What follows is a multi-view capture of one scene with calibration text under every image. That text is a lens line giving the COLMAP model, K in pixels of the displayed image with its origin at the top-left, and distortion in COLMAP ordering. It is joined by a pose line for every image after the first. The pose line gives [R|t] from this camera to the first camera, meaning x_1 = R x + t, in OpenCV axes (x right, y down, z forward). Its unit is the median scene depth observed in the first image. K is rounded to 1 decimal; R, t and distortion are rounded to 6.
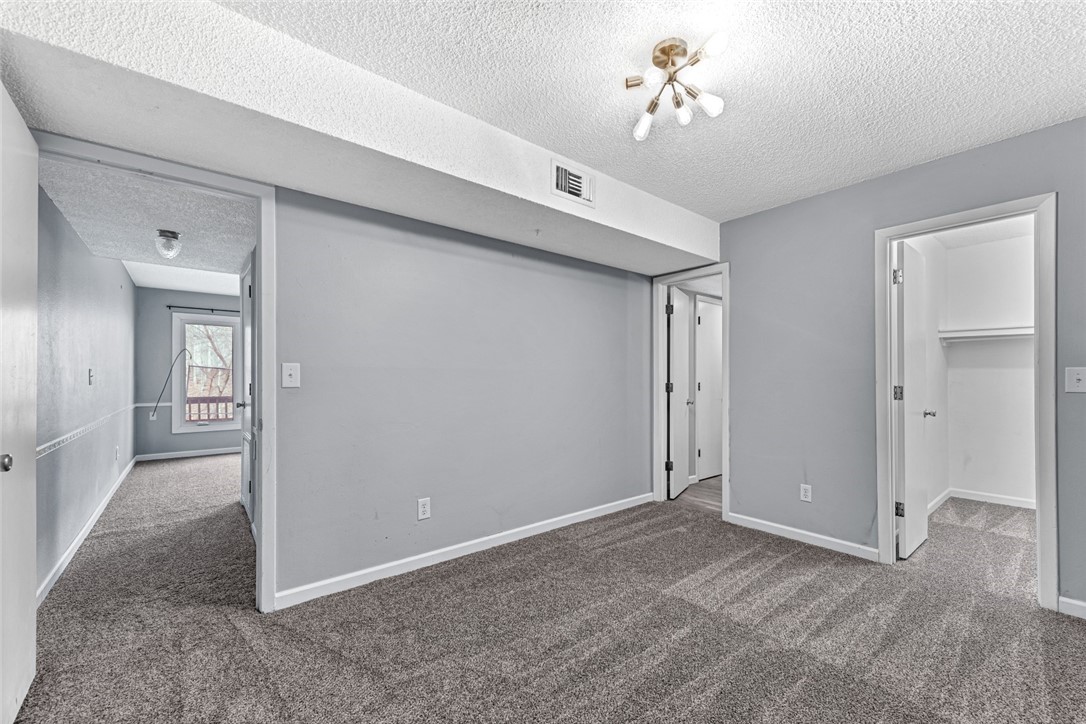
lens RADIAL K [[430.6, 0, 537.2], [0, 430.6, 379.8], [0, 0, 1]] dist [0.010869, -0.003347]
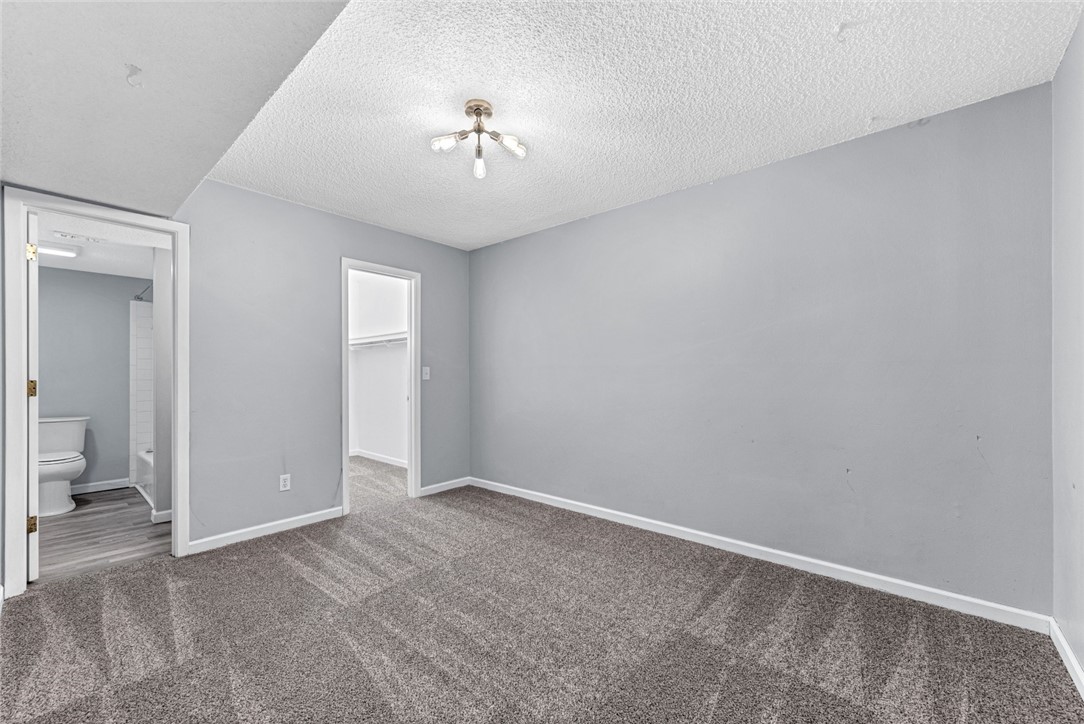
lens RADIAL K [[429.8, 0, 539.3], [0, 429.8, 365.2], [0, 0, 1]] dist [0.010869, -0.003347]
pose [[-0.163160, 0.017250, 0.986449, -0.574353], [0.008886, 0.999832, -0.016015, 0.001034], [-0.986560, 0.006152, -0.163286, 0.633380]]
